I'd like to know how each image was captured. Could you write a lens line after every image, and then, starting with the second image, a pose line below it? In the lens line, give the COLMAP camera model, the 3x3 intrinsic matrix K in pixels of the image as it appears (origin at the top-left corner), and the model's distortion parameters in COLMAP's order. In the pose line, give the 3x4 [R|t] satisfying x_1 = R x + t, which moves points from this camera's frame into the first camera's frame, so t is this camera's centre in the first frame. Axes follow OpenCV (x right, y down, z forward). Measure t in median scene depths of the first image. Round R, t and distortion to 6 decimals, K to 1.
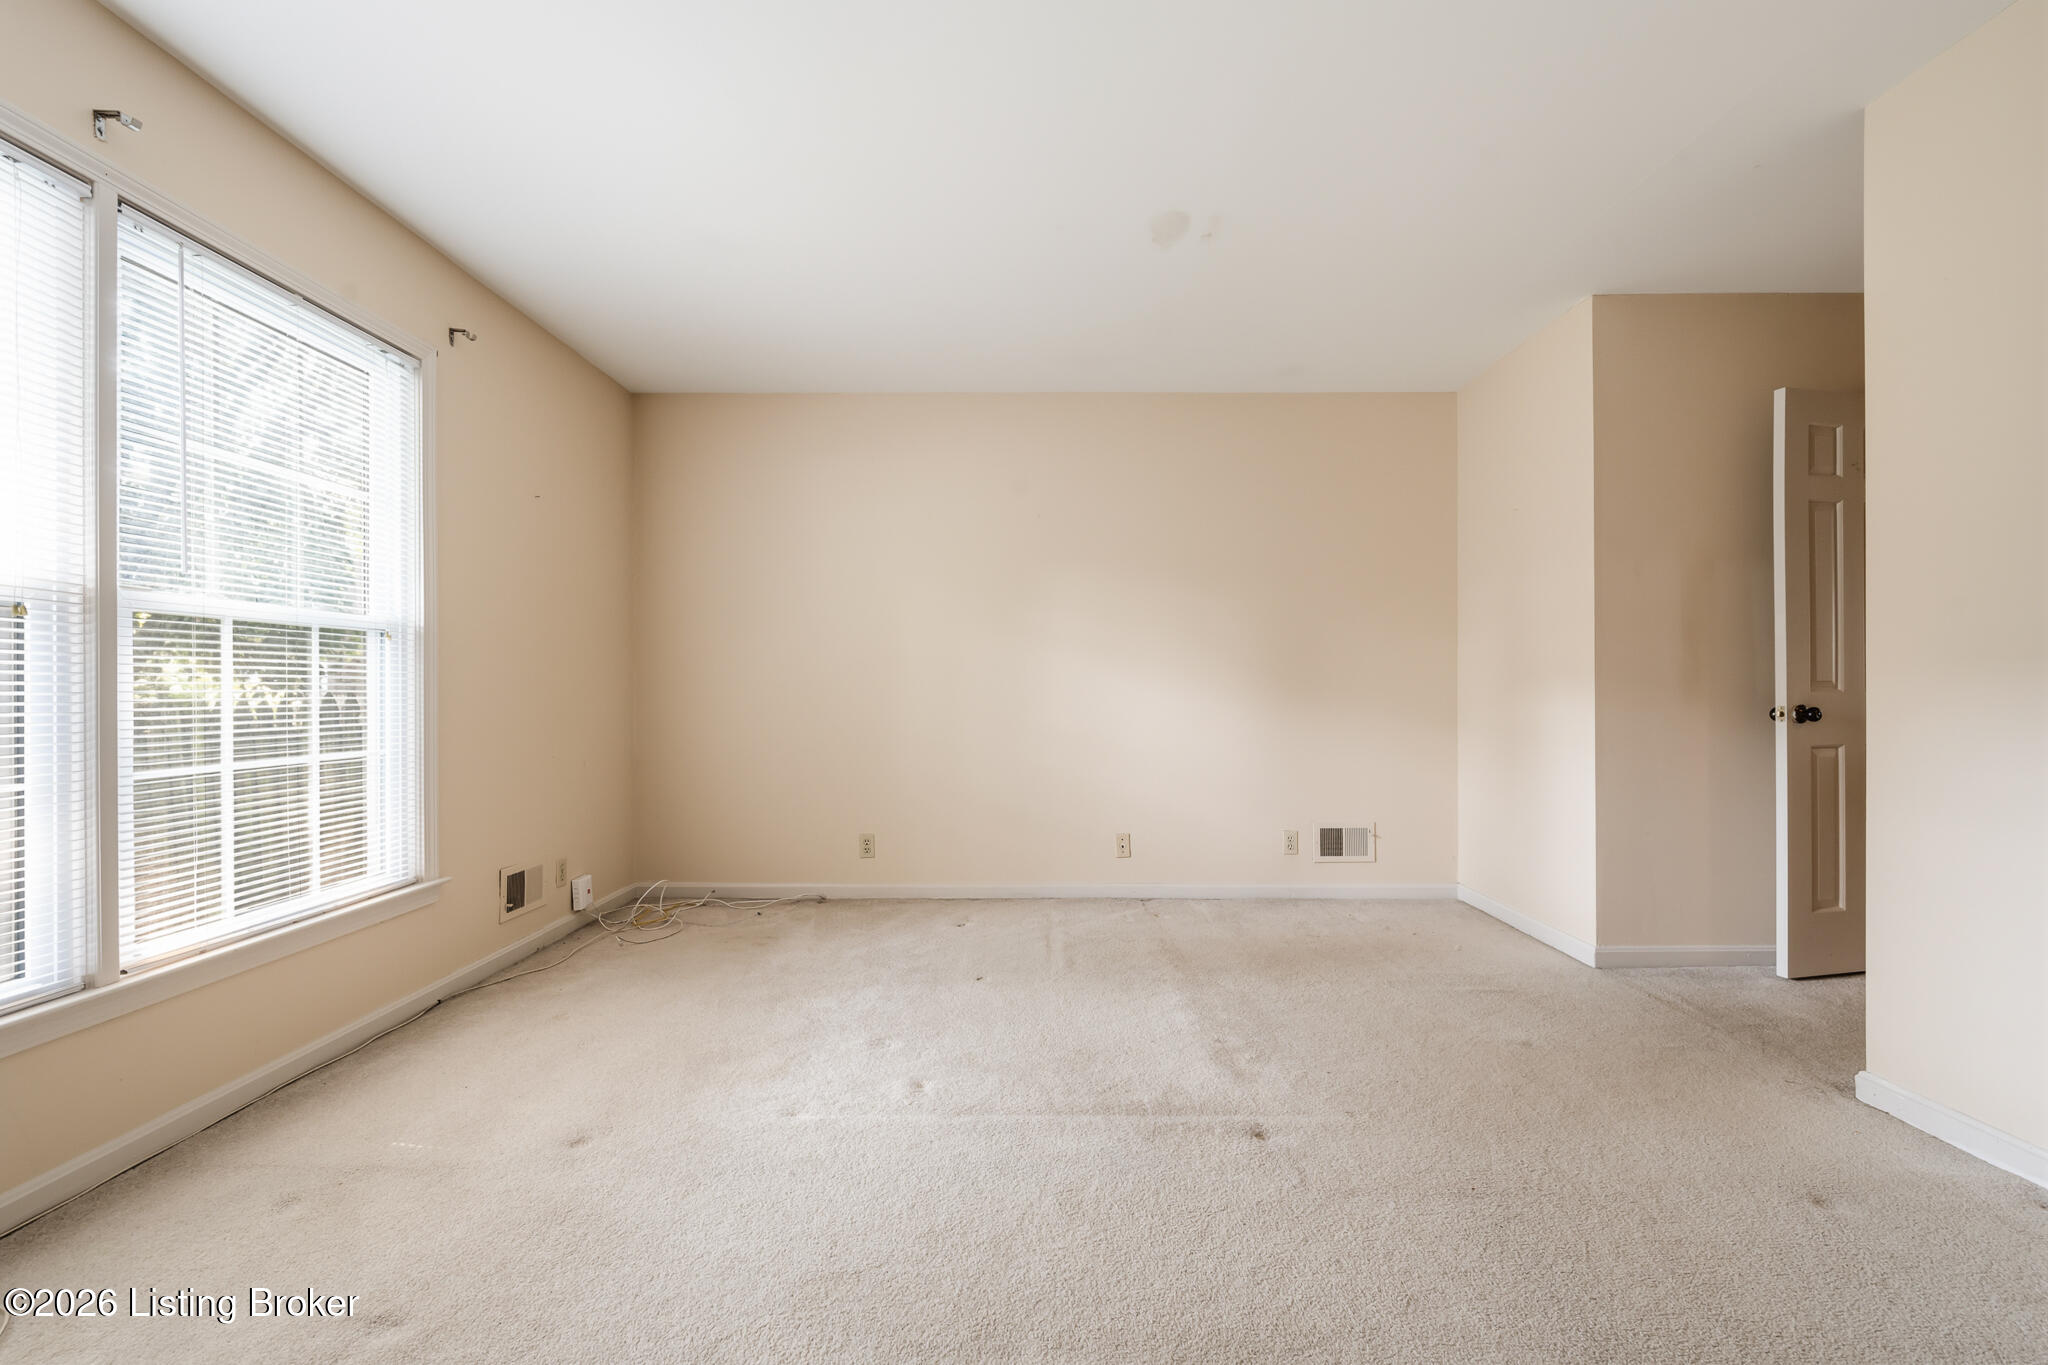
lens RADIAL K [[862.2, 0, 1028.4], [0, 862.2, 689.7], [0, 0, 1]] dist [-0.002150, 0.000143]
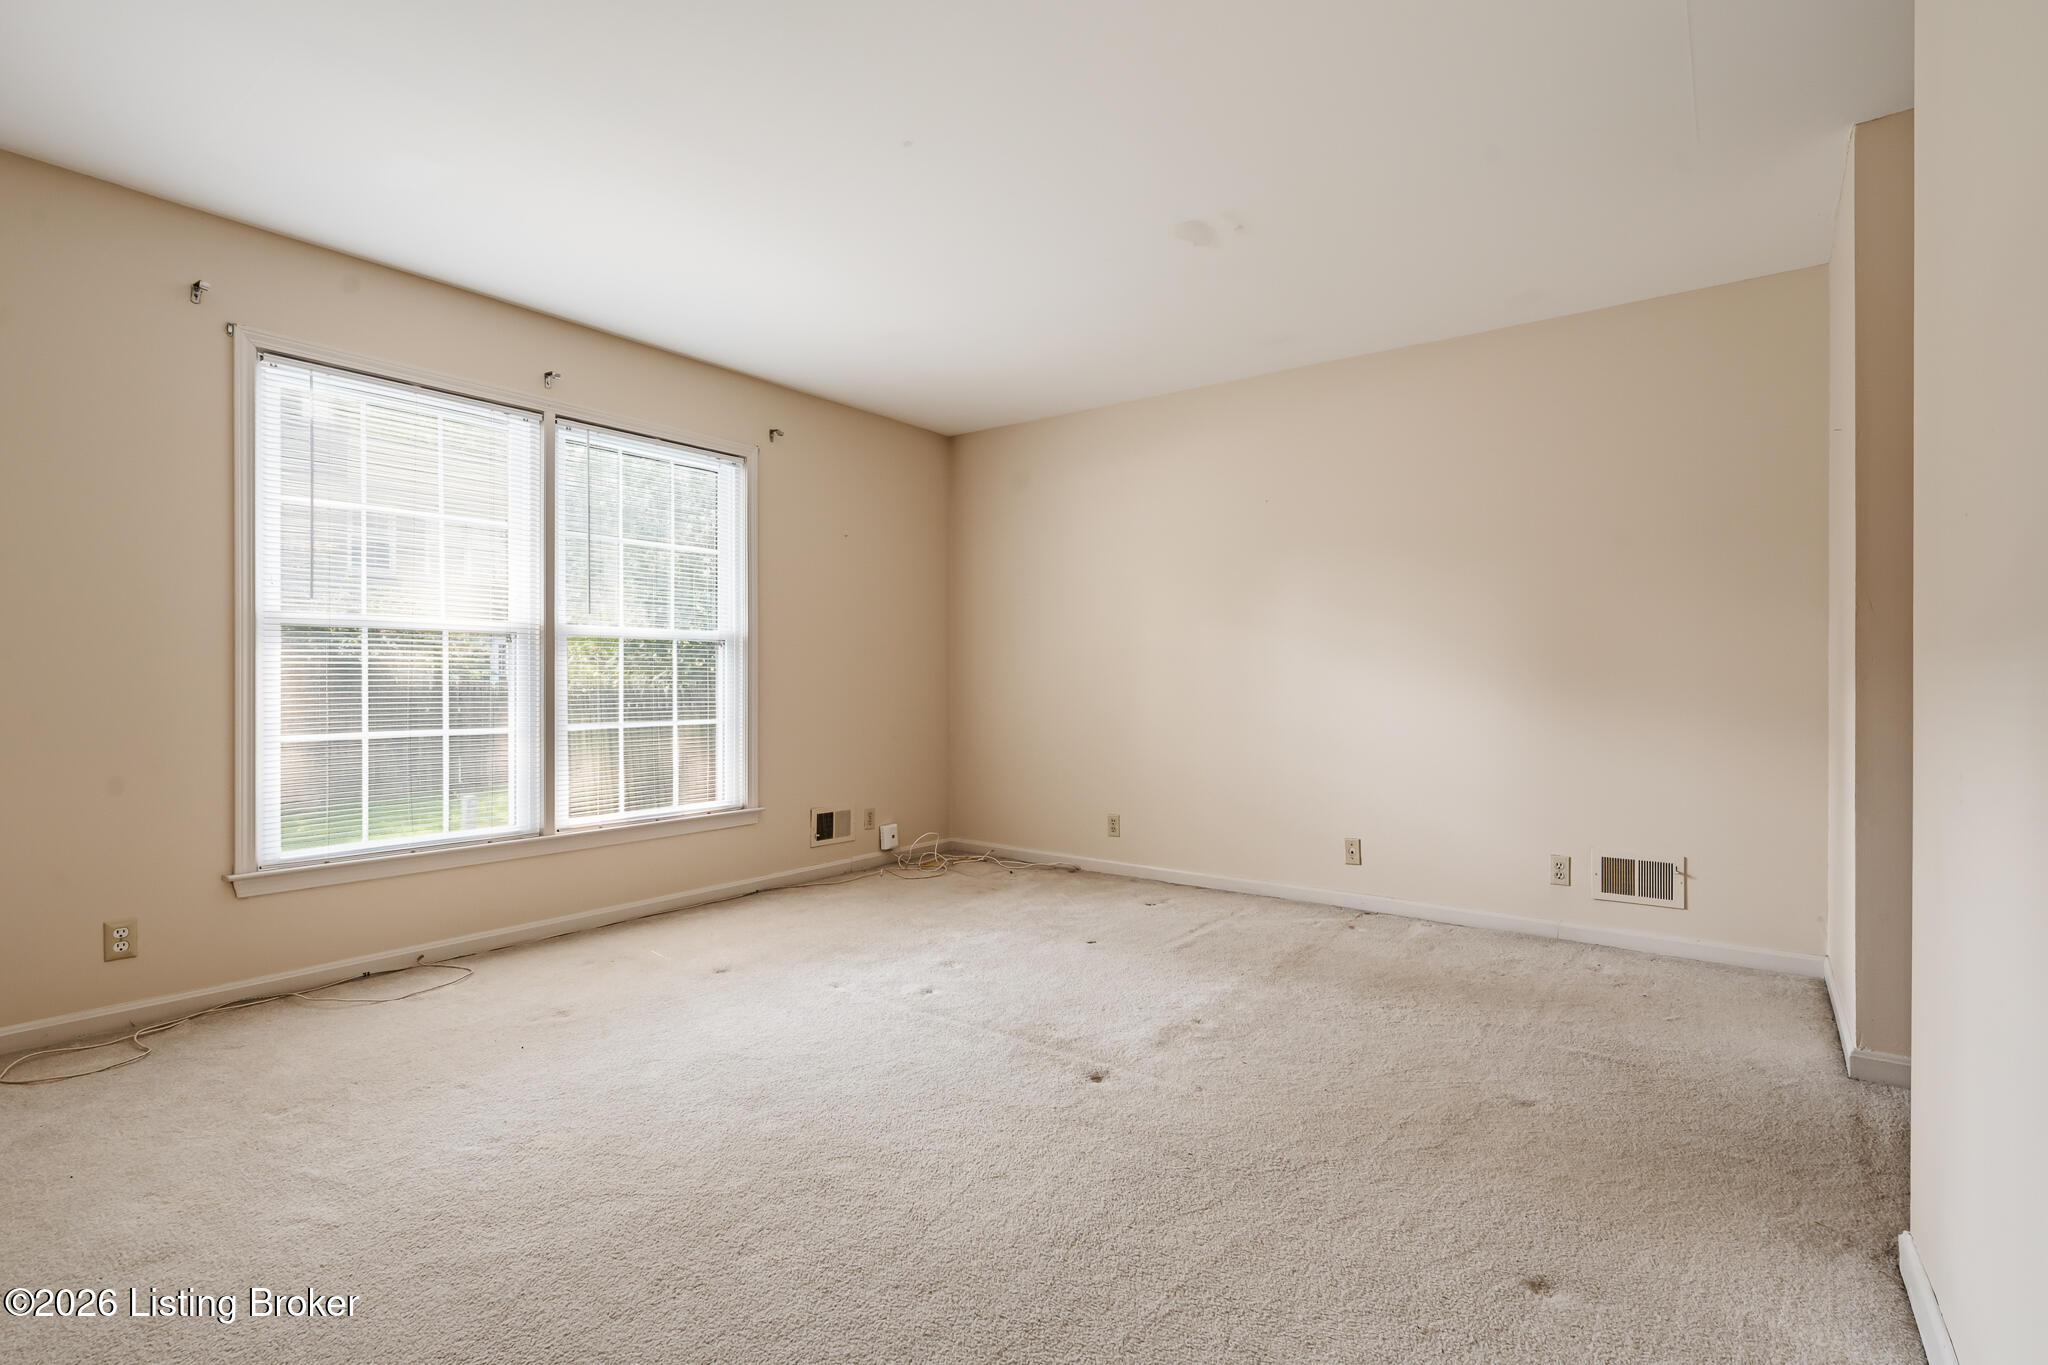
lens RADIAL K [[954.8, 0, 1011.6], [0, 954.8, 681.1], [0, 0, 1]] dist [0.004876, 0.000258]
pose [[0.798558, 0.003383, -0.601909, 0.647566], [-0.002672, 0.999994, 0.002075, -0.001447], [0.601912, -0.000048, 0.798562, -0.042188]]
